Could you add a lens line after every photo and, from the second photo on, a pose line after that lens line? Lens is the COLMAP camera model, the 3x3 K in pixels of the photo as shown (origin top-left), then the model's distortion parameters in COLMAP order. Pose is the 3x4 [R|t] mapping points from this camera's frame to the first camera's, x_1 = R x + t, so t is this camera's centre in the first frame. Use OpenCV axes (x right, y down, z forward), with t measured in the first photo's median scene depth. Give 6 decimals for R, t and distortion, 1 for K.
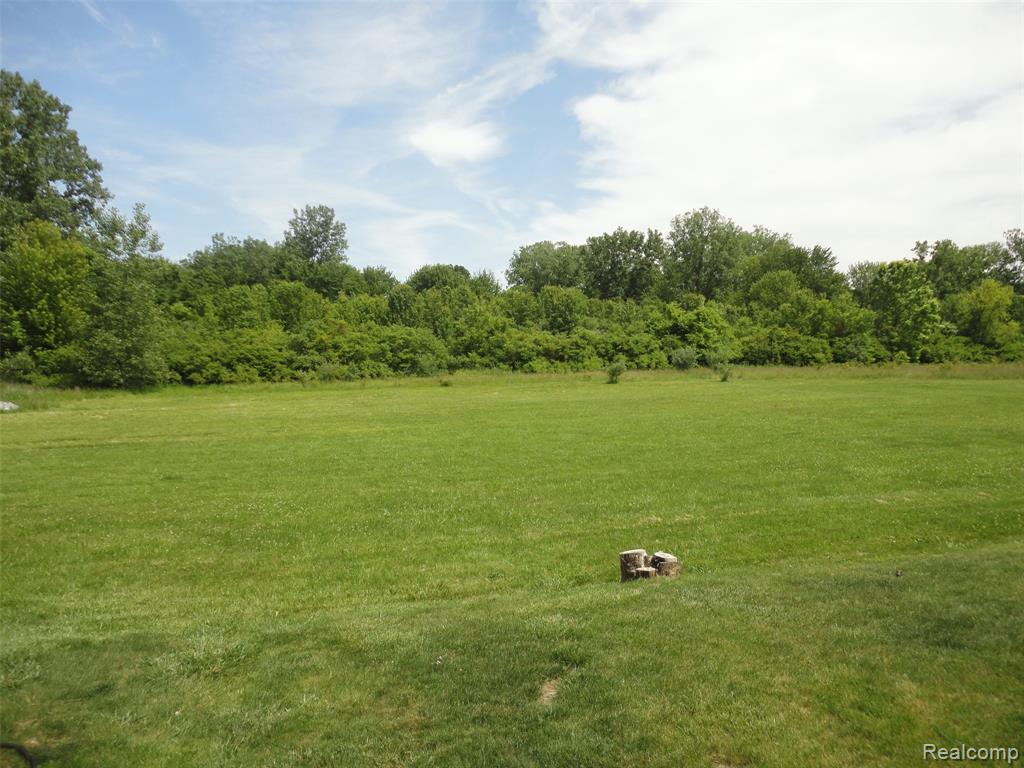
lens RADIAL K [[752.2, 0, 510.0], [0, 752.2, 378.3], [0, 0, 1]] dist [-0.000406, 0.006794]
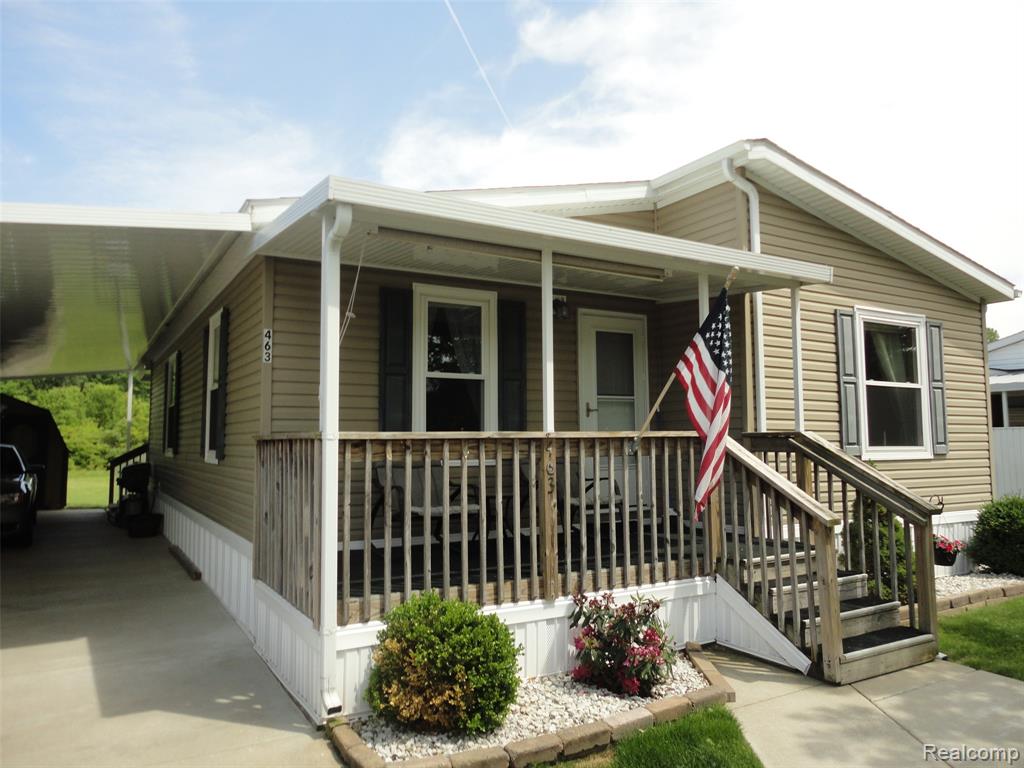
lens RADIAL K [[755.5, 0, 515.7], [0, 755.5, 377.5], [0, 0, 1]] dist [-0.001970, 0.002012]
pose [[0.974265, 0.020325, 0.224488, 0.074140], [0.008720, 0.991782, -0.127641, 0.016970], [-0.225238, 0.126313, 0.966081, -0.319616]]
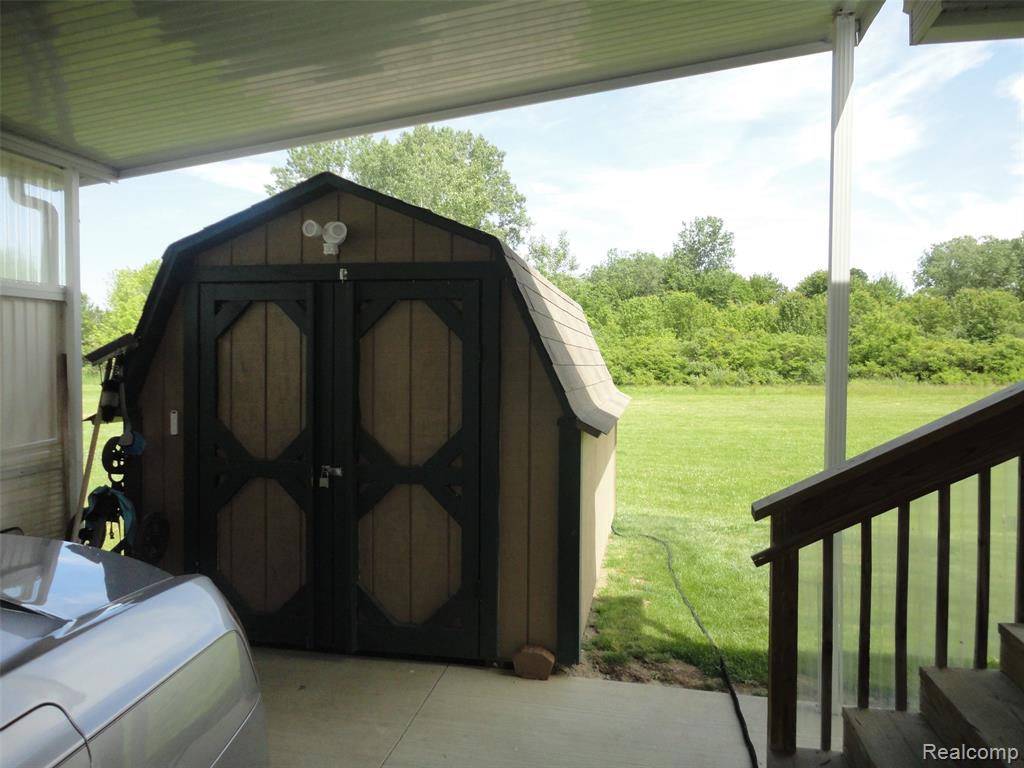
lens RADIAL K [[749.3, 0, 503.6], [0, 749.3, 378.2], [0, 0, 1]] dist [0.000360, -0.001074]
pose [[0.876621, 0.027622, -0.480389, -0.000845], [-0.032182, 0.999481, -0.001255, 0.003393], [0.480105, 0.016560, 0.877055, -0.061606]]
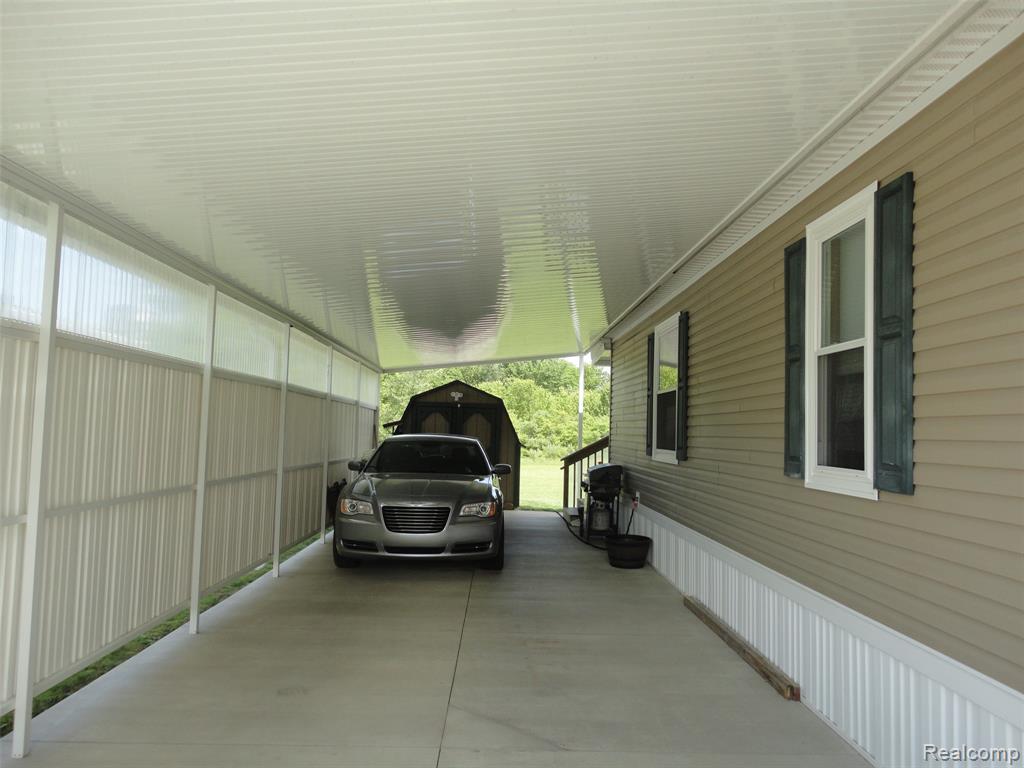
lens RADIAL K [[755.5, 0, 515.7], [0, 755.5, 377.5], [0, 0, 1]] dist [-0.001970, 0.002012]
pose [[0.963276, 0.011760, -0.268254, 0.040749], [-0.043461, 0.992696, -0.112542, 0.012905], [0.264971, 0.120068, 0.956752, -0.249487]]
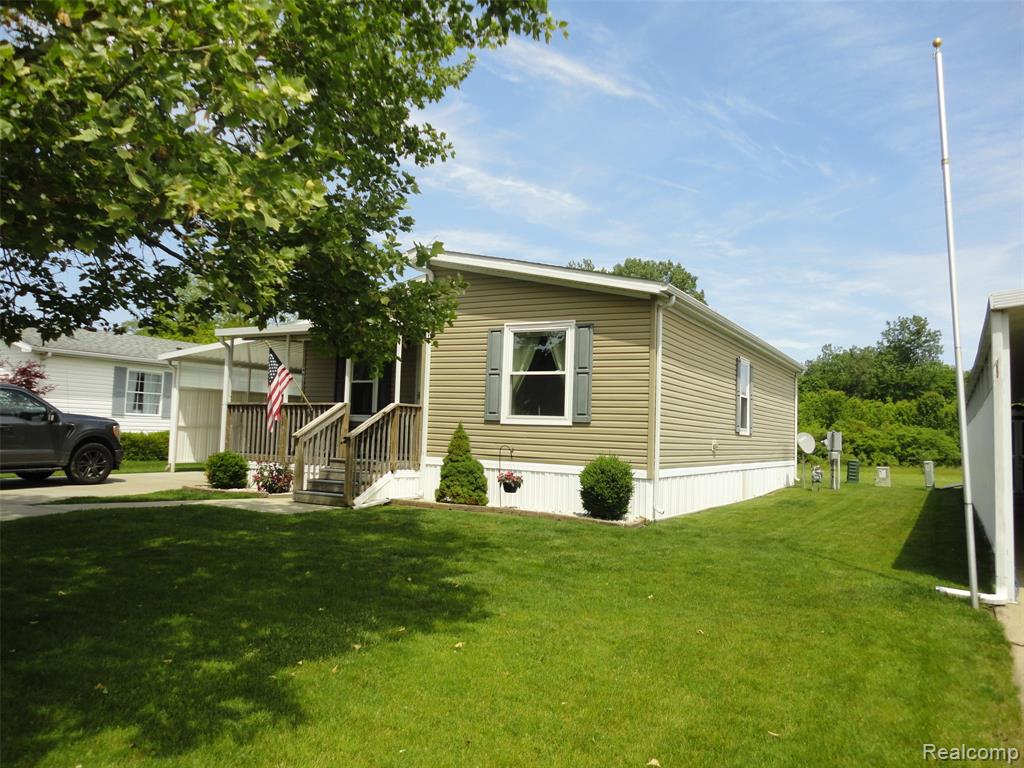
lens RADIAL K [[749.3, 0, 503.6], [0, 749.3, 378.2], [0, 0, 1]] dist [0.000360, -0.001074]
pose [[0.678424, -0.027337, -0.734162, 0.317074], [-0.069213, 0.992485, -0.100915, 0.023265], [0.731403, 0.119276, 0.671433, -0.340910]]
